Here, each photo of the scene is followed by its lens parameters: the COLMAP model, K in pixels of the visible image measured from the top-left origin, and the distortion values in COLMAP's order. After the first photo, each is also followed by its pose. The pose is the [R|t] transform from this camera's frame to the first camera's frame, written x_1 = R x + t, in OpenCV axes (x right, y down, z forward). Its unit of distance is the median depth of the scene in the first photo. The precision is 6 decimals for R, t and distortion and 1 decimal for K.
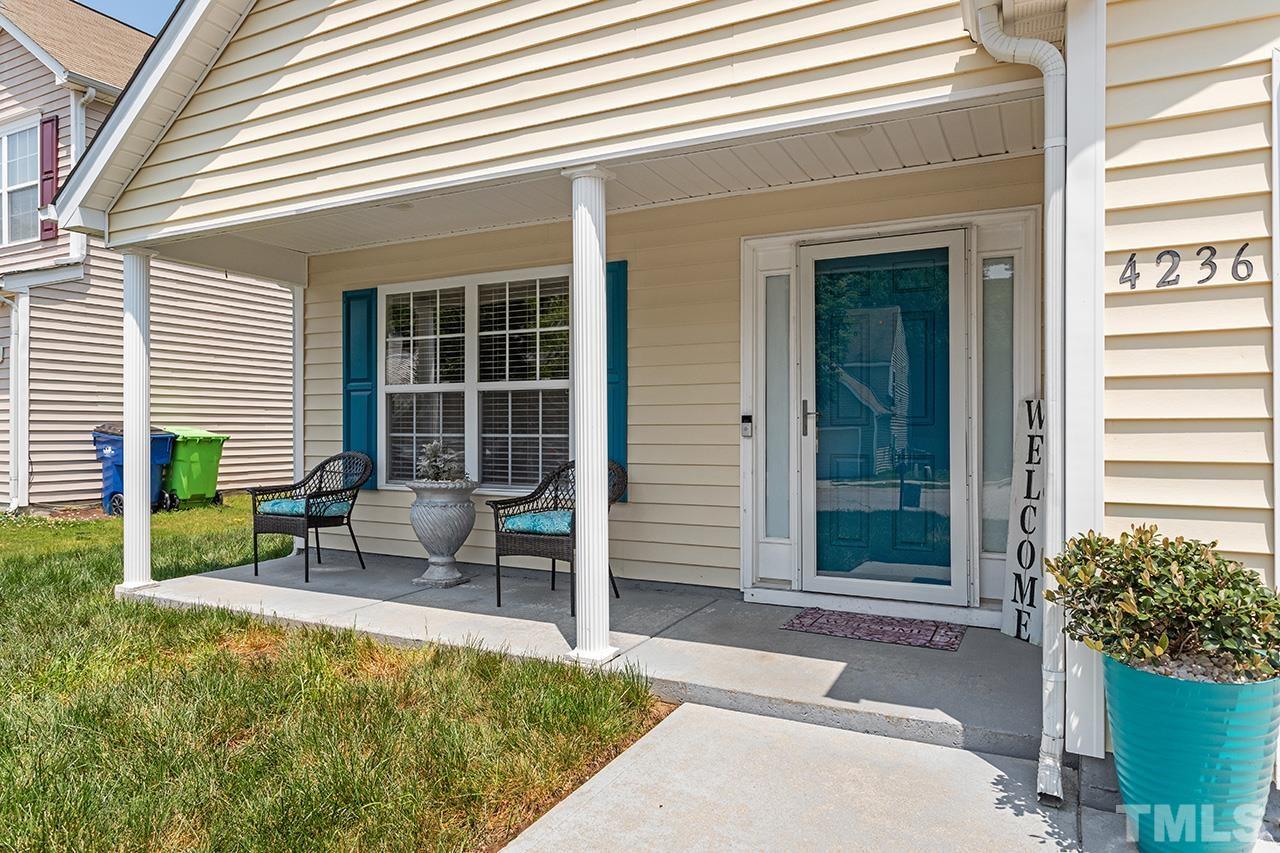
lens RADIAL K [[798.7, 0, 636.3], [0, 798.7, 424.4], [0, 0, 1]] dist [0.001457, -0.000013]
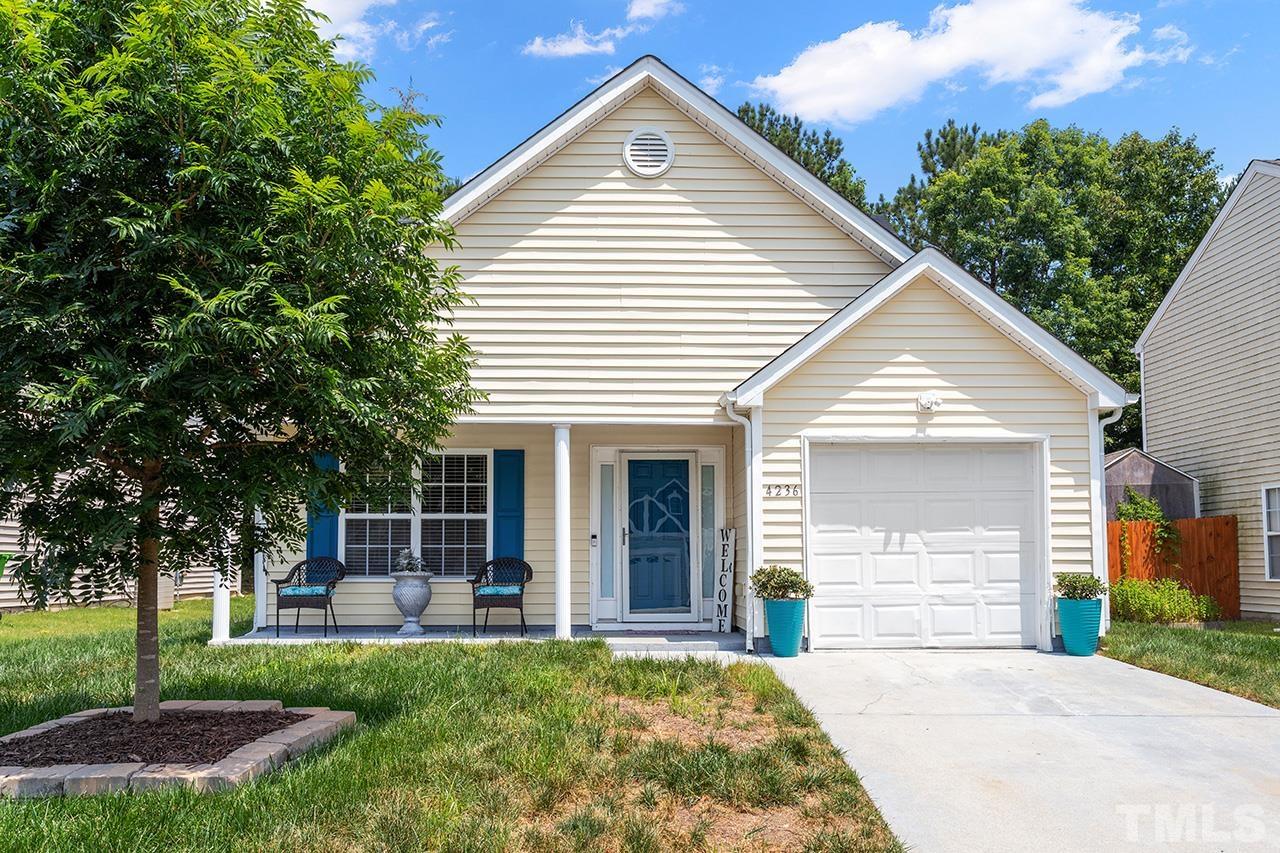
lens RADIAL K [[987.3, 0, 653.1], [0, 987.3, 455.7], [0, 0, 1]] dist [0.006336, -0.000436]
pose [[0.875347, 0.052696, 0.480614, -0.856332], [-0.001074, 0.994252, -0.107057, 0.051499], [-0.483493, 0.093196, 0.870373, -1.131774]]
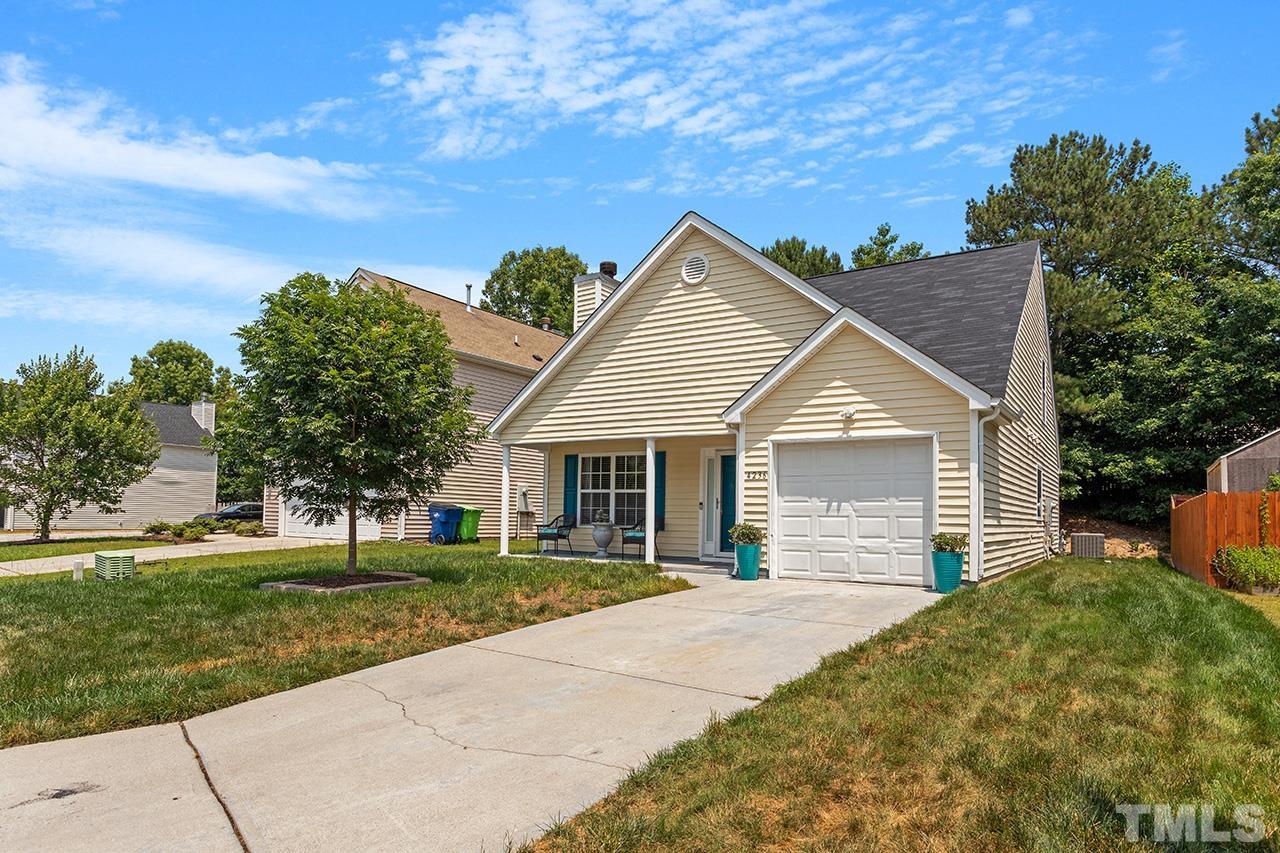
lens RADIAL K [[764.6, 0, 639.7], [0, 764.6, 430.6], [0, 0, 1]] dist [-0.006630, -0.002846]
pose [[0.994691, 0.009376, -0.102474, 0.192833], [-0.020717, 0.993697, -0.110167, 0.041943], [0.100795, 0.111705, 0.988616, -1.947184]]
